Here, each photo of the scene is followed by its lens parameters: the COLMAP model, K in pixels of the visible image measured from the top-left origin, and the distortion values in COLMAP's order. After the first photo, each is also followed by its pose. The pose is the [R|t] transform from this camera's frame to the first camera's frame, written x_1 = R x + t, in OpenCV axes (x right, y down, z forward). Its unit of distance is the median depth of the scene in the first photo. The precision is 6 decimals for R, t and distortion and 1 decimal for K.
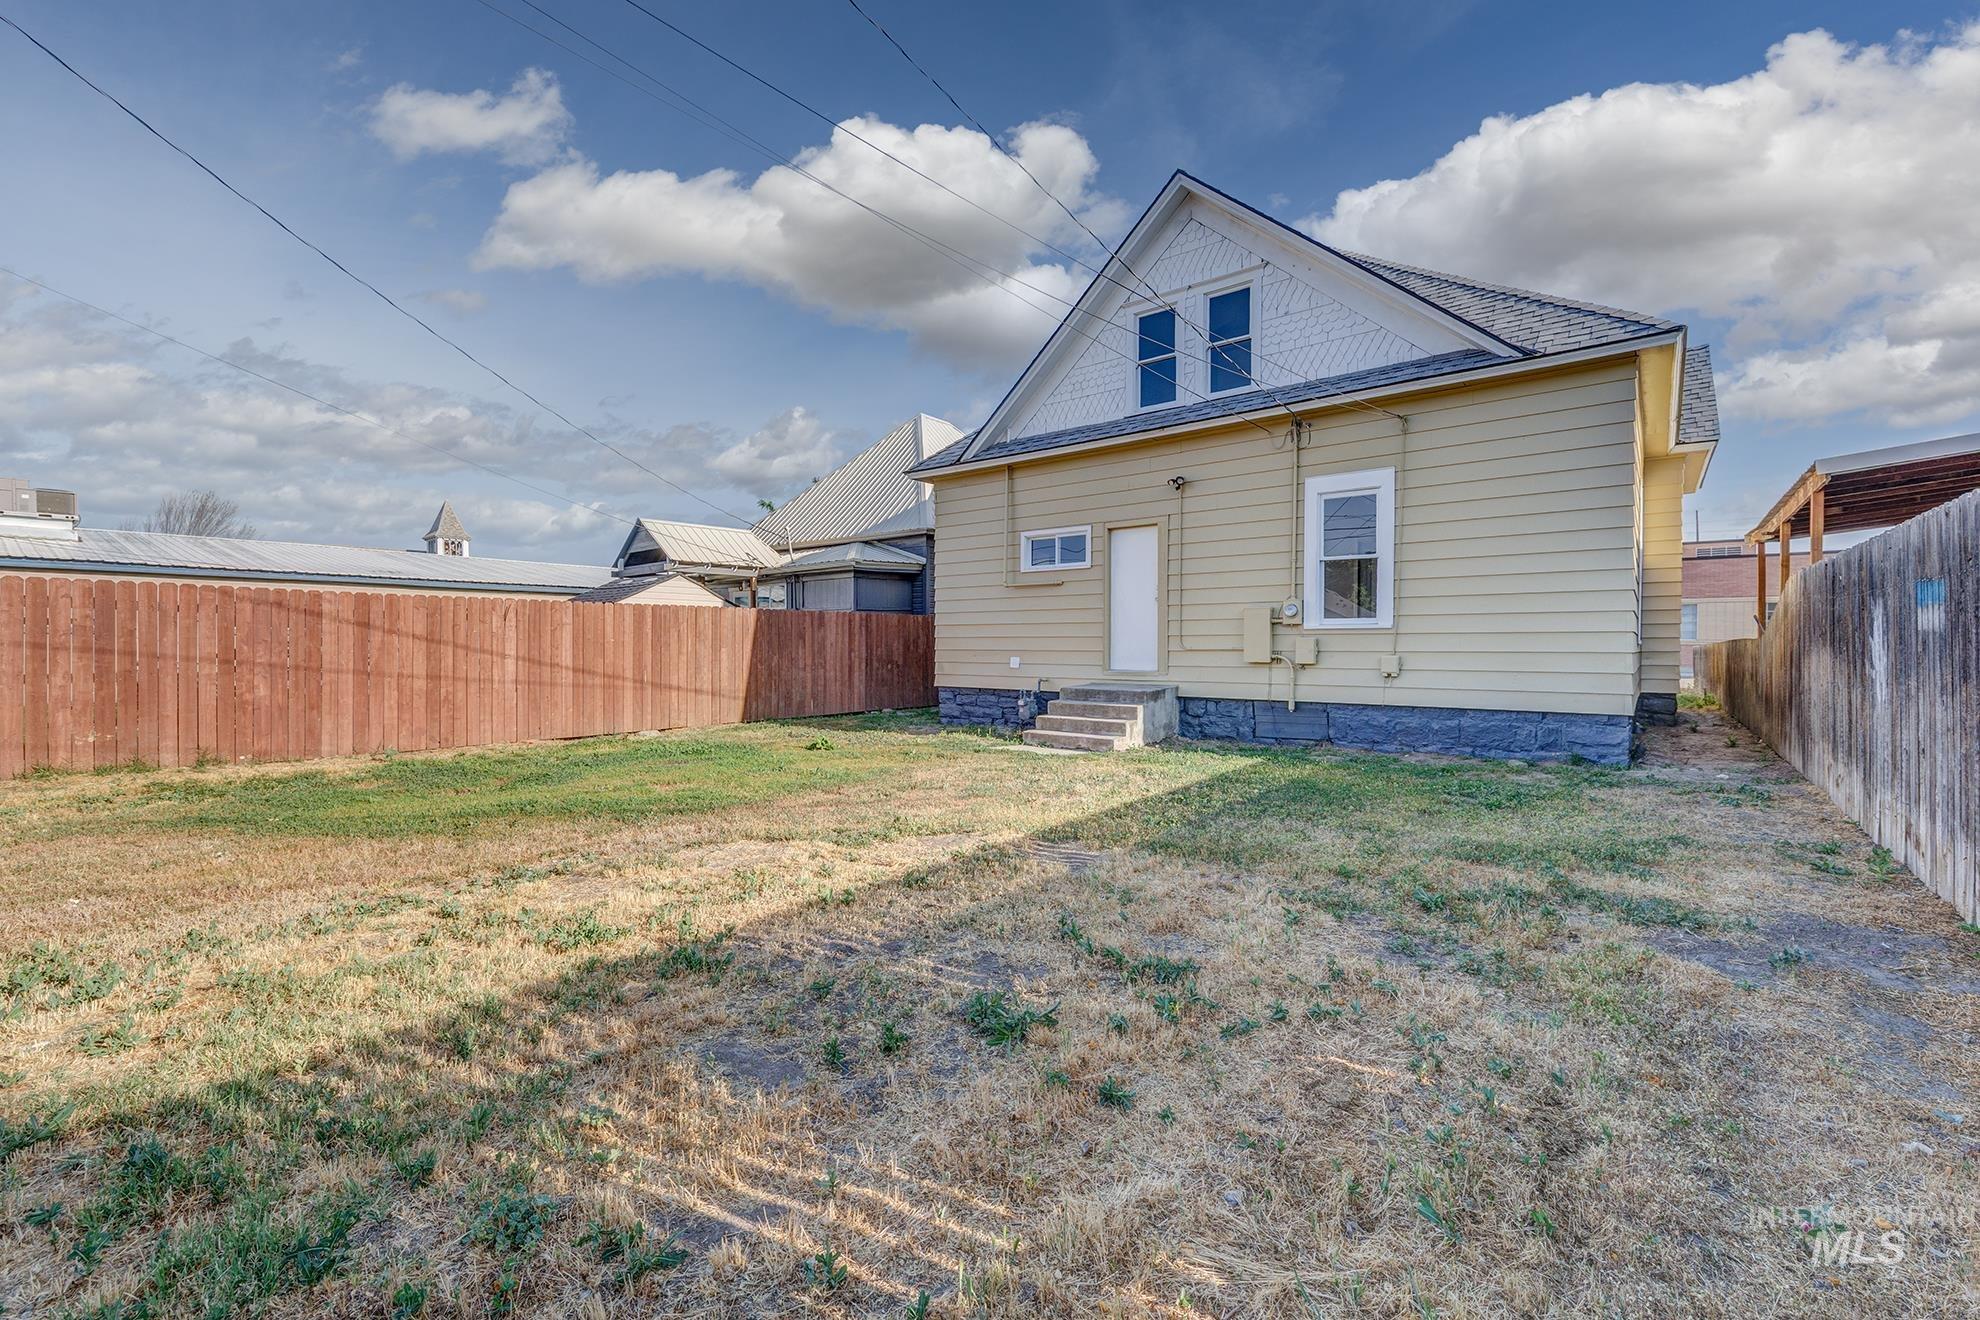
lens RADIAL K [[831.2, 0, 990.0], [0, 831.2, 660.0], [0, 0, 1]] dist [0.000751, -0.000001]
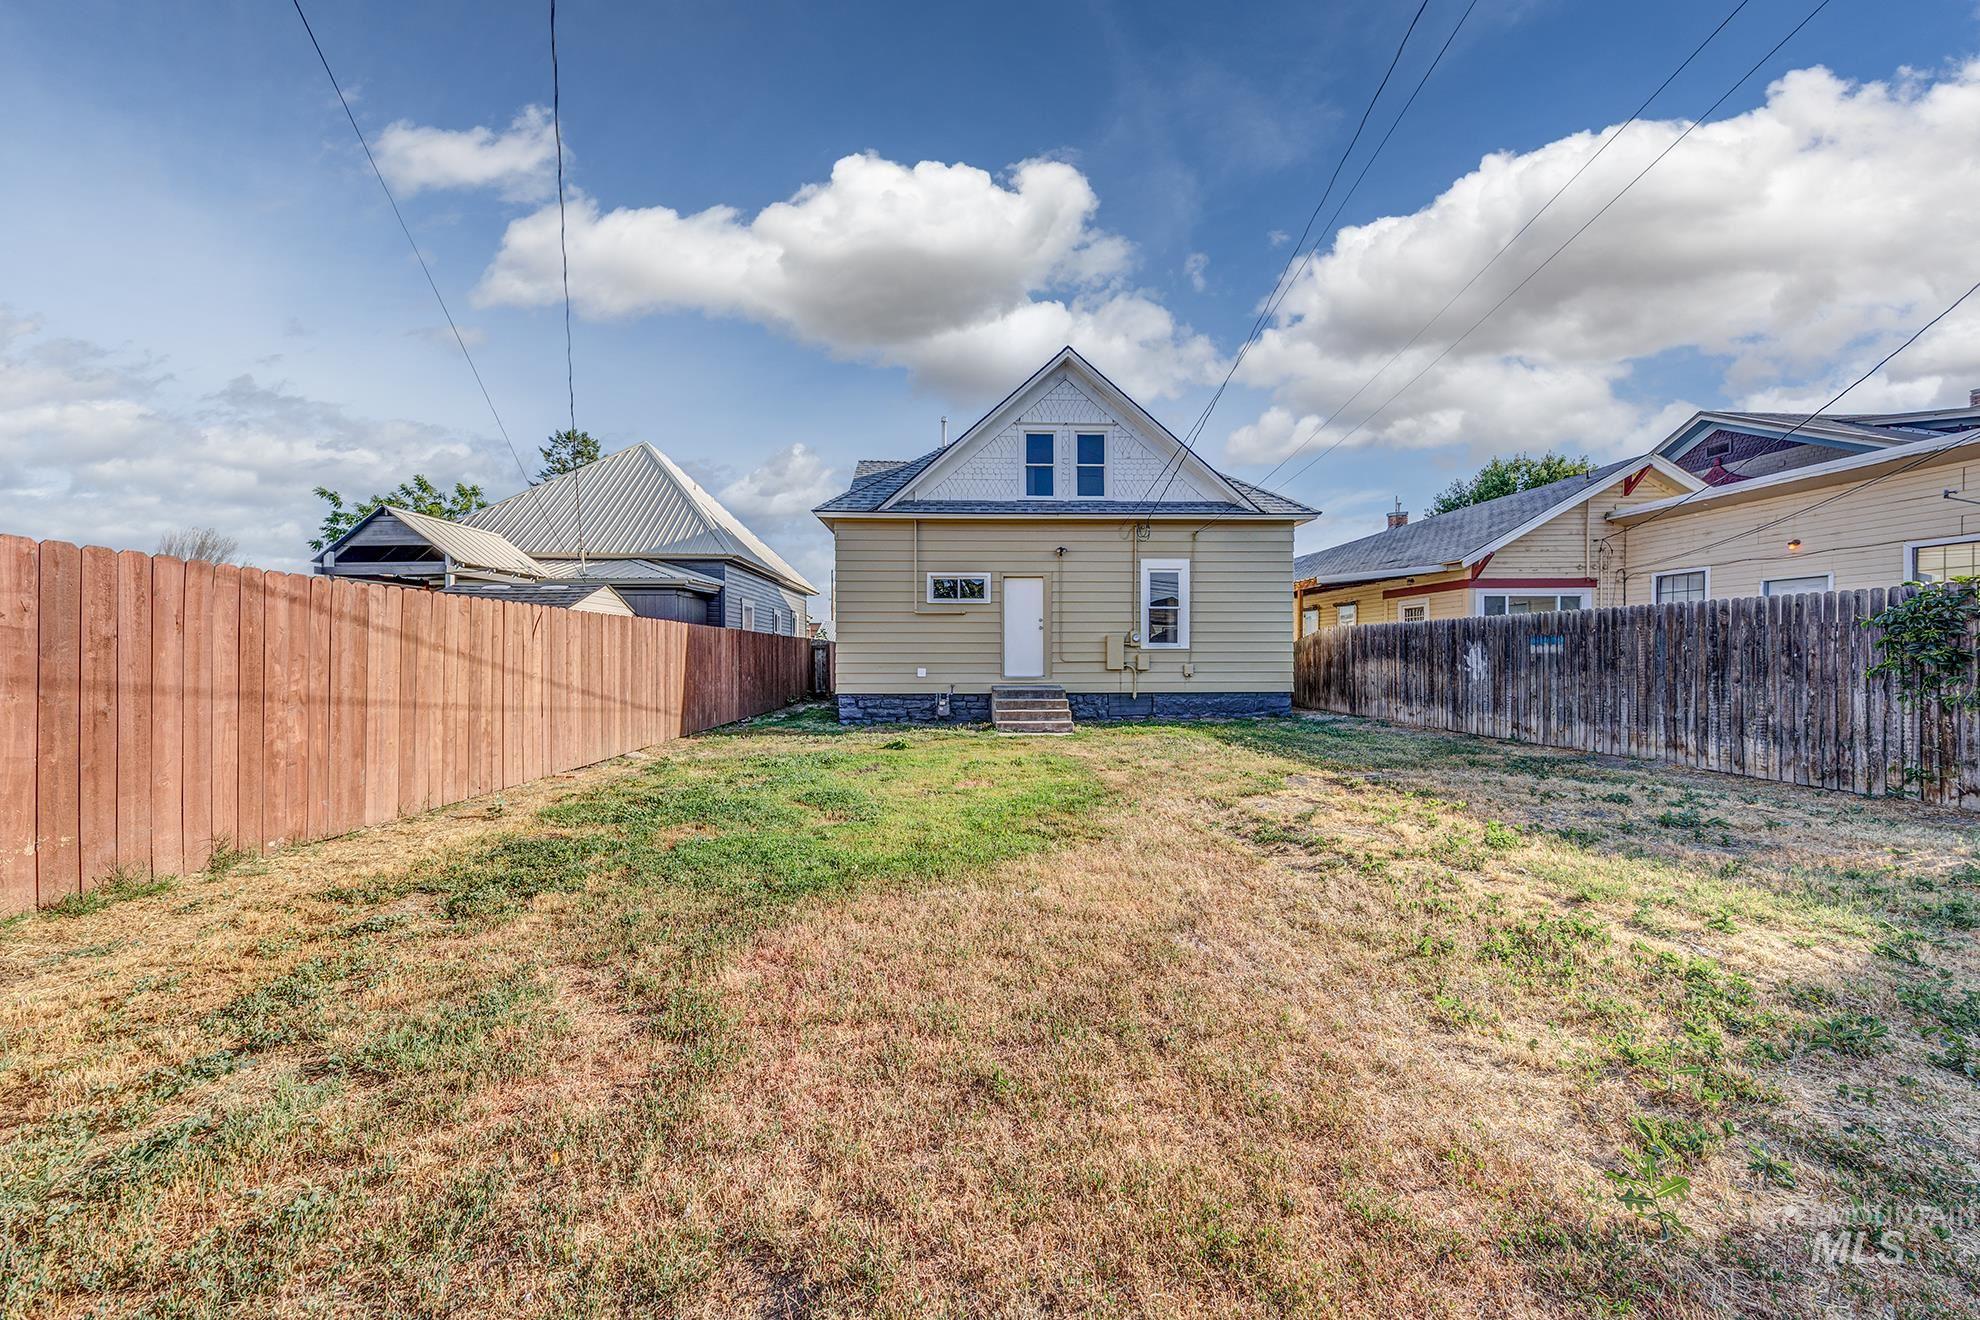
lens RADIAL K [[636.9, 0, 990.0], [0, 636.9, 660.0], [0, 0, 1]] dist [0.013096, -0.000014]
pose [[0.754532, -0.004425, 0.656249, -0.630142], [0.014038, 0.999857, -0.009398, -0.006818], [-0.656114, 0.016303, 0.754486, 0.214161]]
